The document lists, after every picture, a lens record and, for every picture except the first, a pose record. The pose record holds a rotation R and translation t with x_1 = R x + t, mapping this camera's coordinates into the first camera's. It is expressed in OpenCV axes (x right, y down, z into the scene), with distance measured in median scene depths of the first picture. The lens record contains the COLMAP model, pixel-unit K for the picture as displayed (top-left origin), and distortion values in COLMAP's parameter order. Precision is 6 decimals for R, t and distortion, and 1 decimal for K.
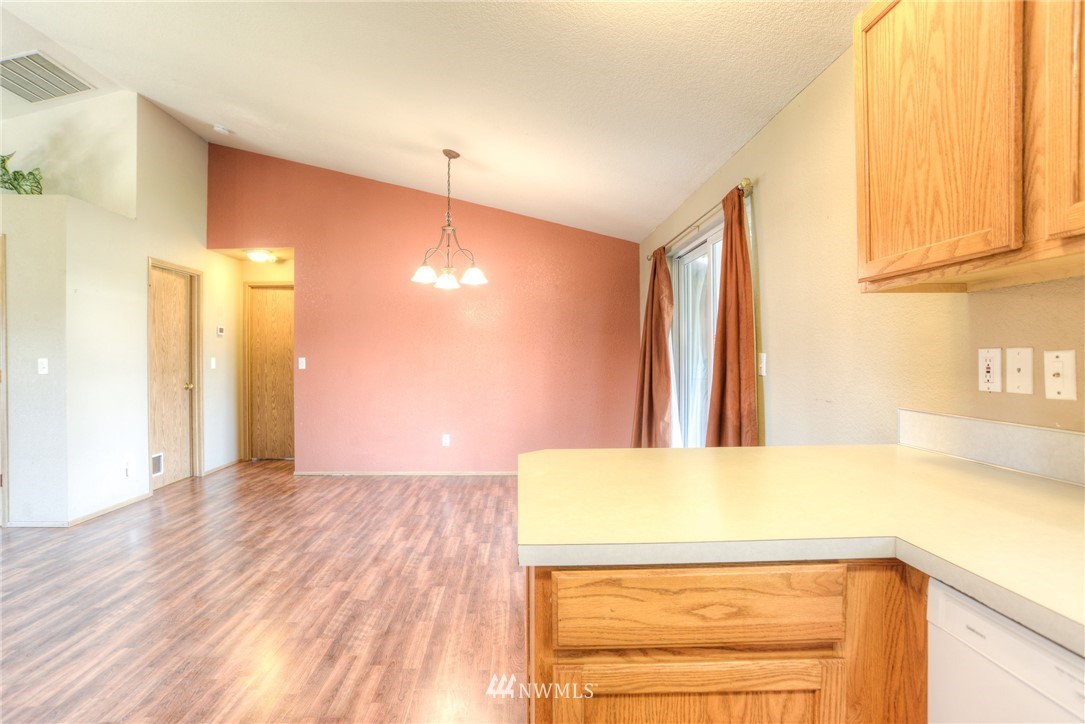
lens RADIAL K [[557.9, 0, 515.0], [0, 557.9, 356.6], [0, 0, 1]] dist [-0.087050, 0.047273]
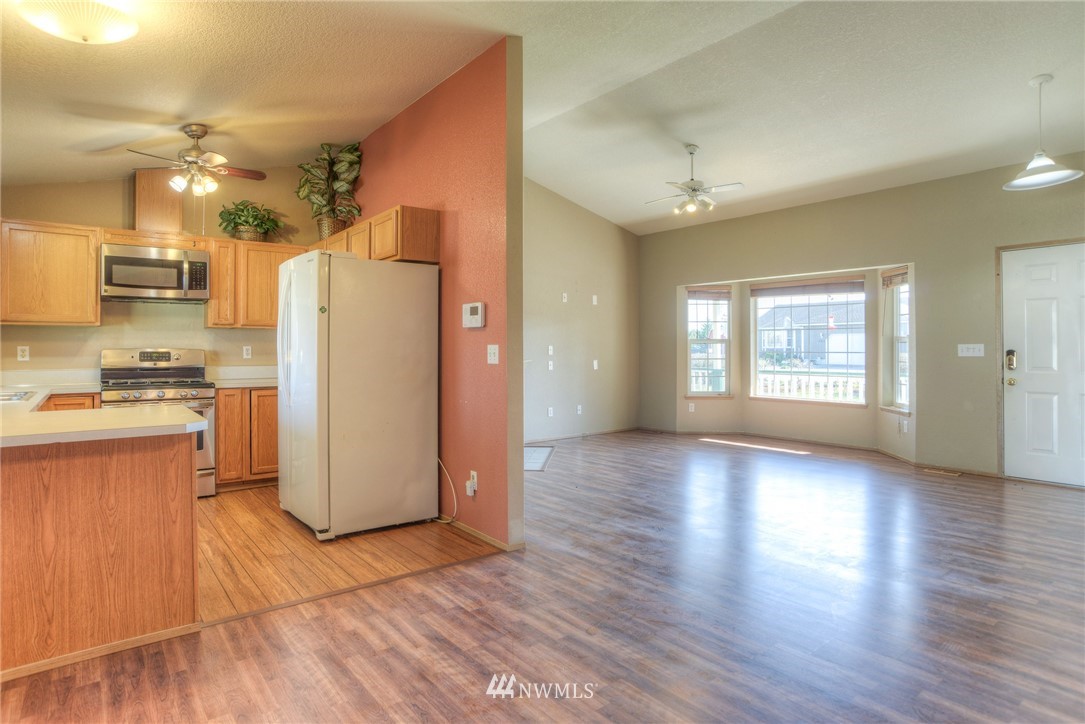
lens RADIAL K [[595.5, 0, 530.6], [0, 595.5, 344.0], [0, 0, 1]] dist [-0.083368, 0.048256]
pose [[-0.790647, 0.007959, -0.612220, 0.168585], [0.011200, 0.999936, -0.001464, 0.005173], [0.612169, -0.008014, -0.790686, 1.769691]]
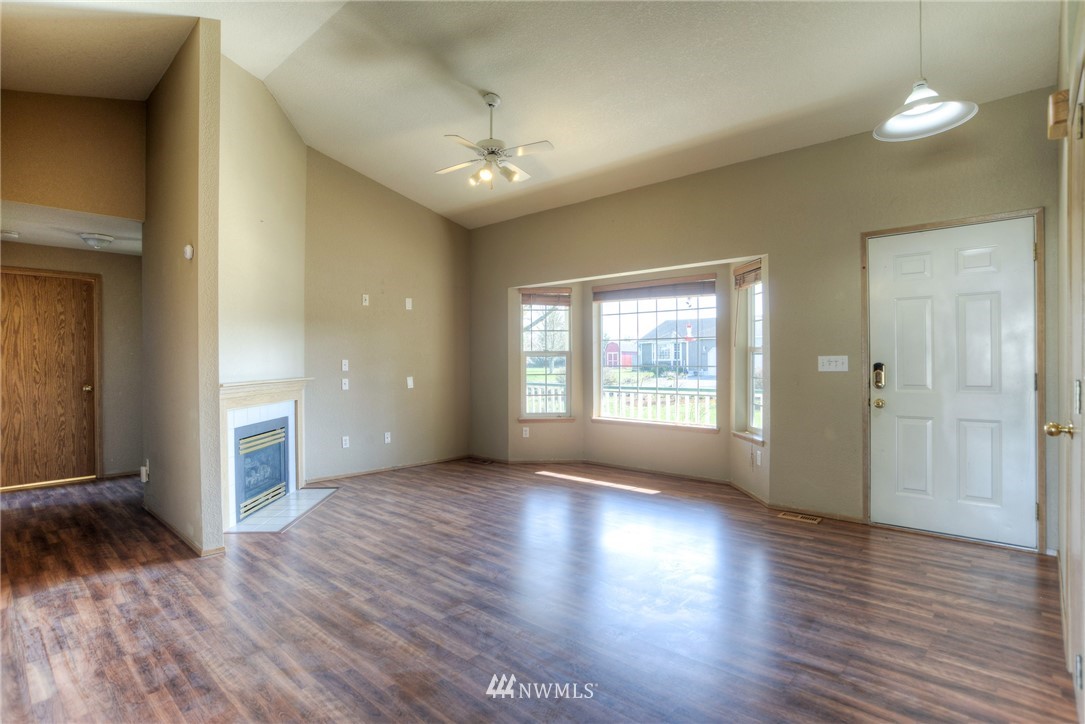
lens RADIAL K [[560.5, 0, 533.0], [0, 560.5, 361.7], [0, 0, 1]] dist [-0.073808, 0.042377]
pose [[-0.687411, 0.015310, -0.726107, -0.674066], [0.014399, 0.999869, 0.007451, 0.013711], [0.726126, -0.005333, -0.687541, 1.545002]]
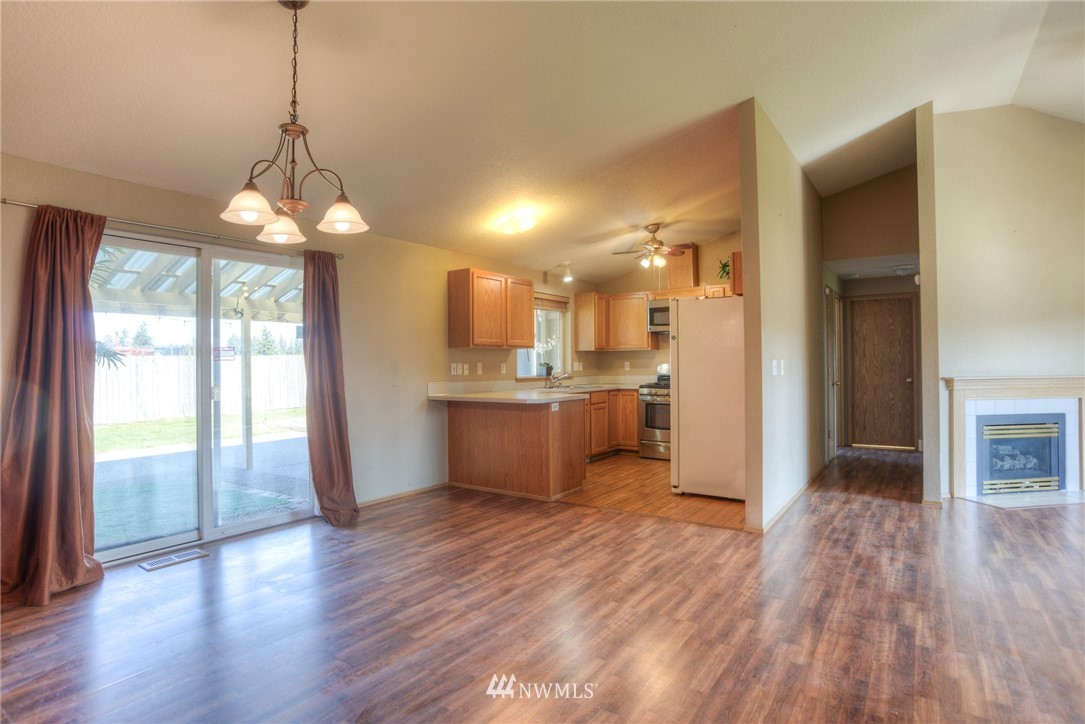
lens RADIAL K [[560.5, 0, 533.0], [0, 560.5, 361.7], [0, 0, 1]] dist [-0.073808, 0.042377]
pose [[-0.818659, 0.019525, 0.573947, -1.077613], [0.015836, 0.999809, -0.011424, 0.016478], [-0.574061, -0.000263, -0.818813, 2.283232]]
